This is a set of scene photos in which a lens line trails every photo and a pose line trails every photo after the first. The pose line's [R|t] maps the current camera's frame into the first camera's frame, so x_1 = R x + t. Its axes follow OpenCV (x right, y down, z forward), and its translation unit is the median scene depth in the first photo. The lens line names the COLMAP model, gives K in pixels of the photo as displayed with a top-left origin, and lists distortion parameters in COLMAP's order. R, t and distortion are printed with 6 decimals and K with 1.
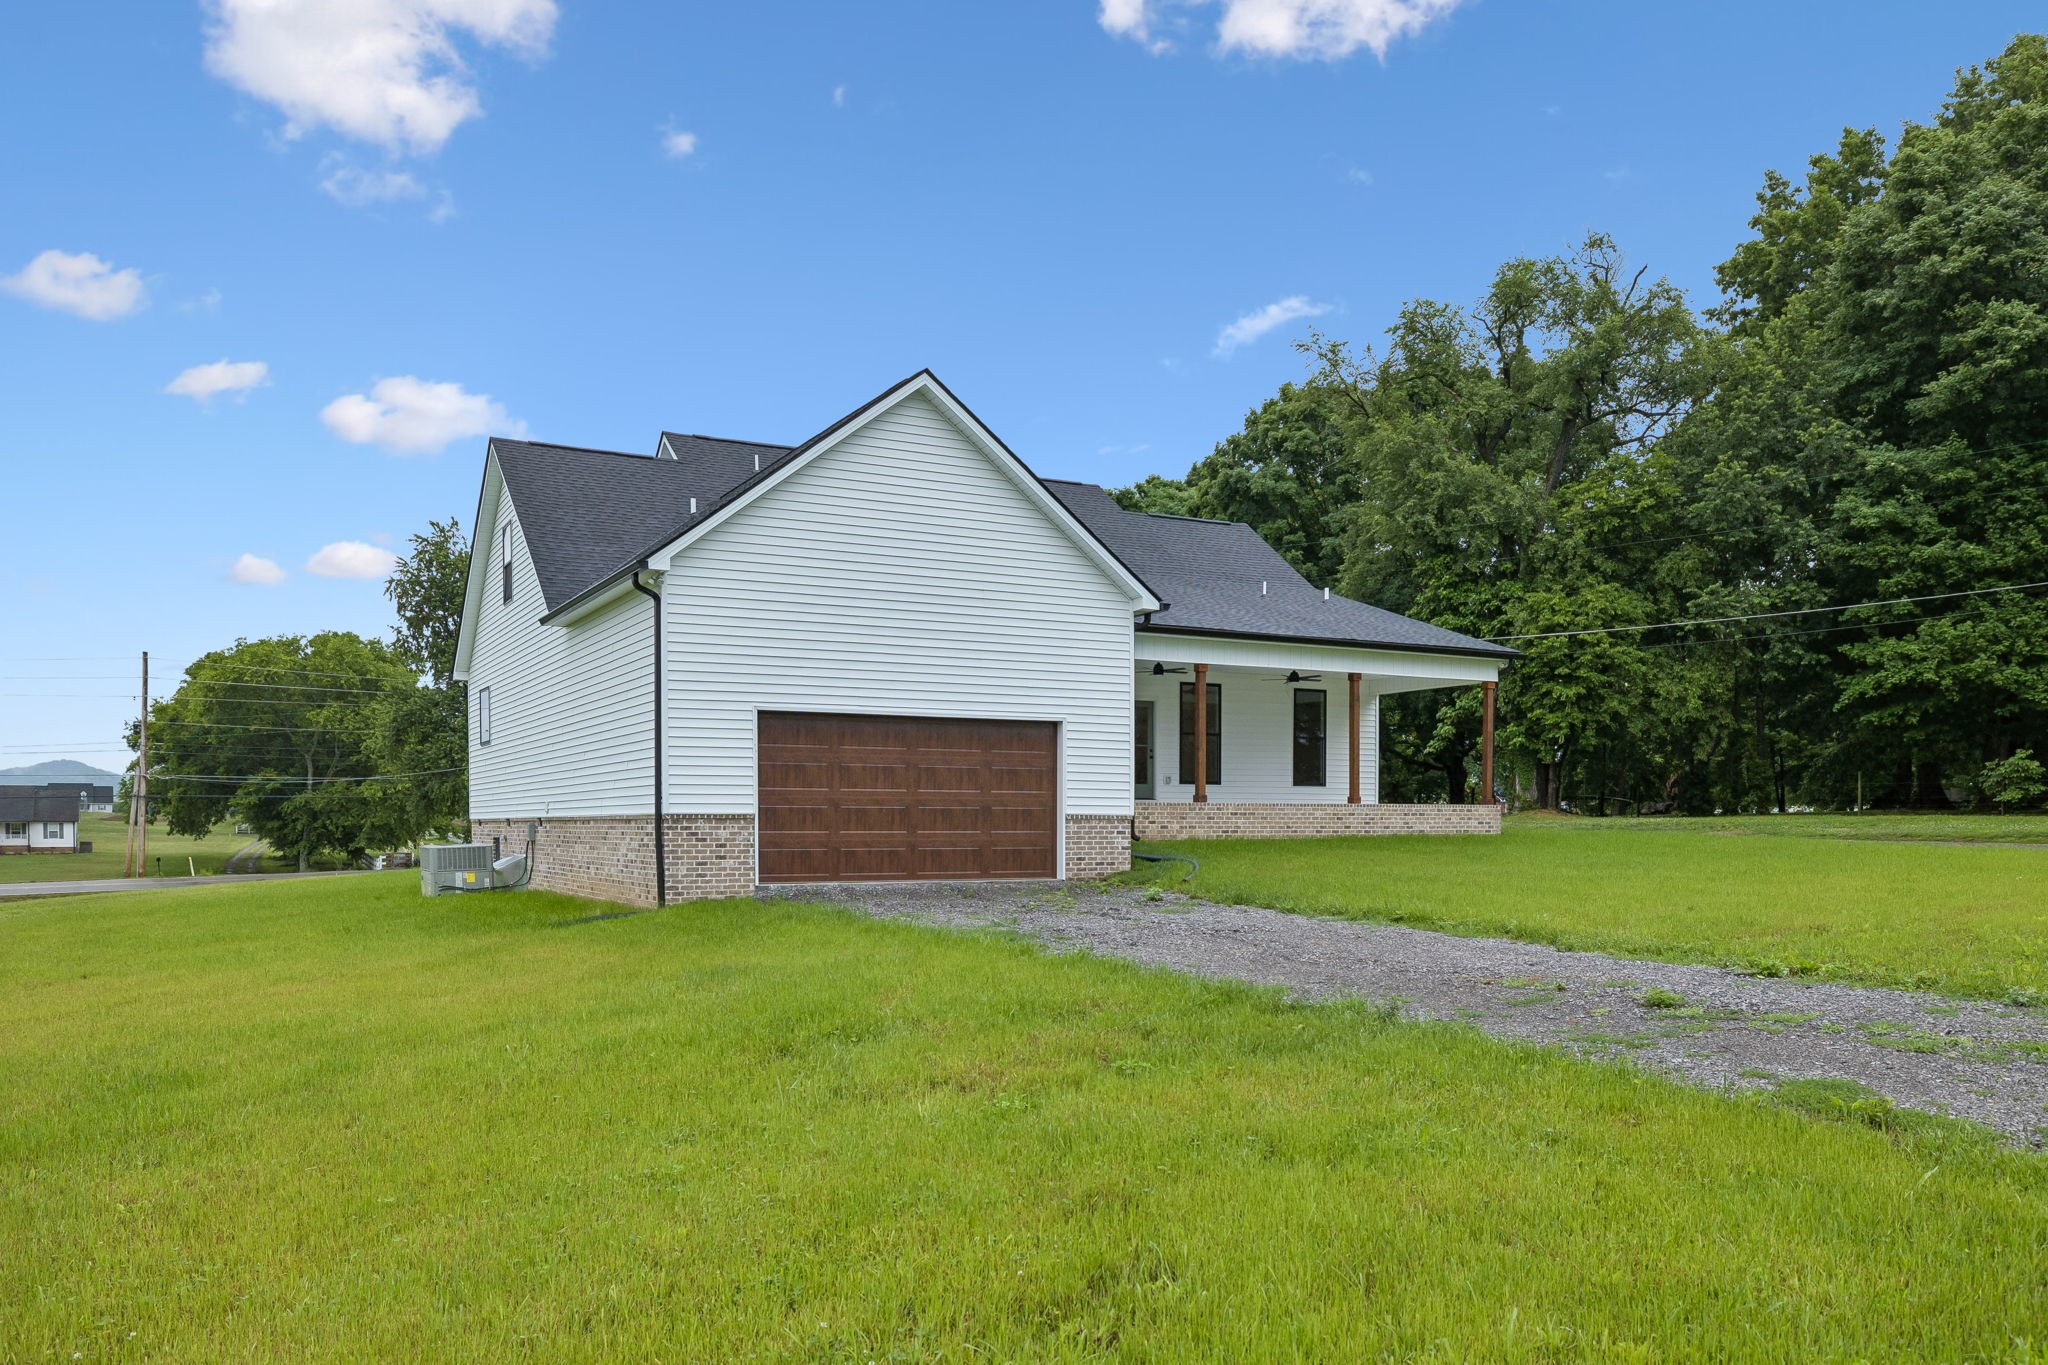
lens RADIAL K [[1503.3, 0, 1025.1], [0, 1503.3, 820.9], [0, 0, 1]] dist [0.004413, 0.001564]
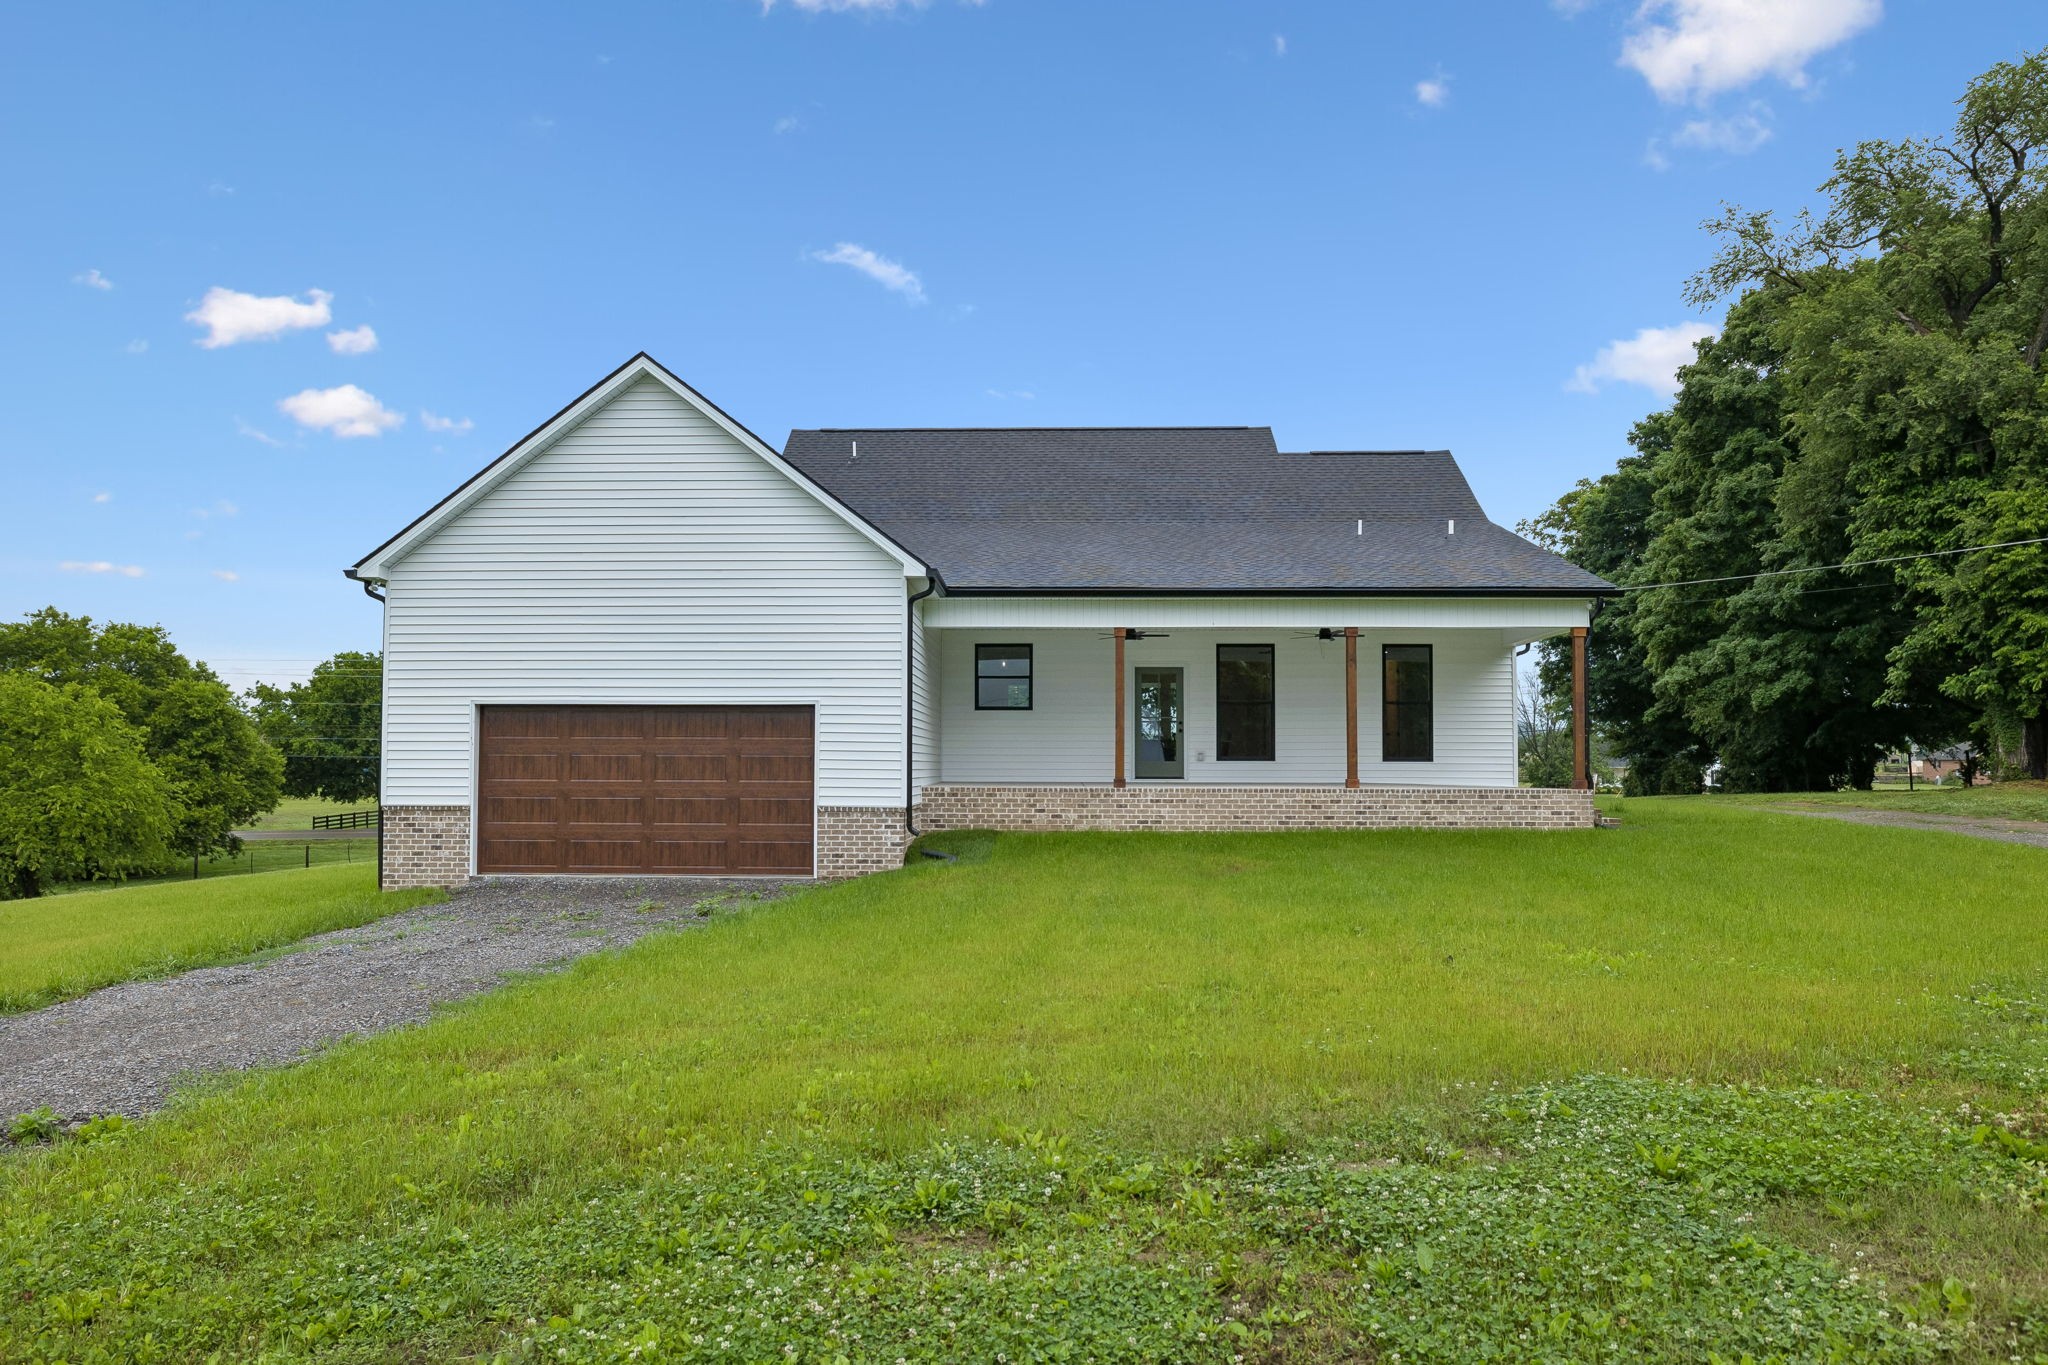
lens RADIAL K [[1411.3, 0, 1024.0], [0, 1411.3, 682.5], [0, 0, 1]] dist [-0.003433, -0.005407]
pose [[0.862544, -0.028027, -0.505205, 0.570343], [-0.001969, 0.998271, -0.058741, -0.029337], [0.505978, 0.051661, 0.860998, 0.322717]]
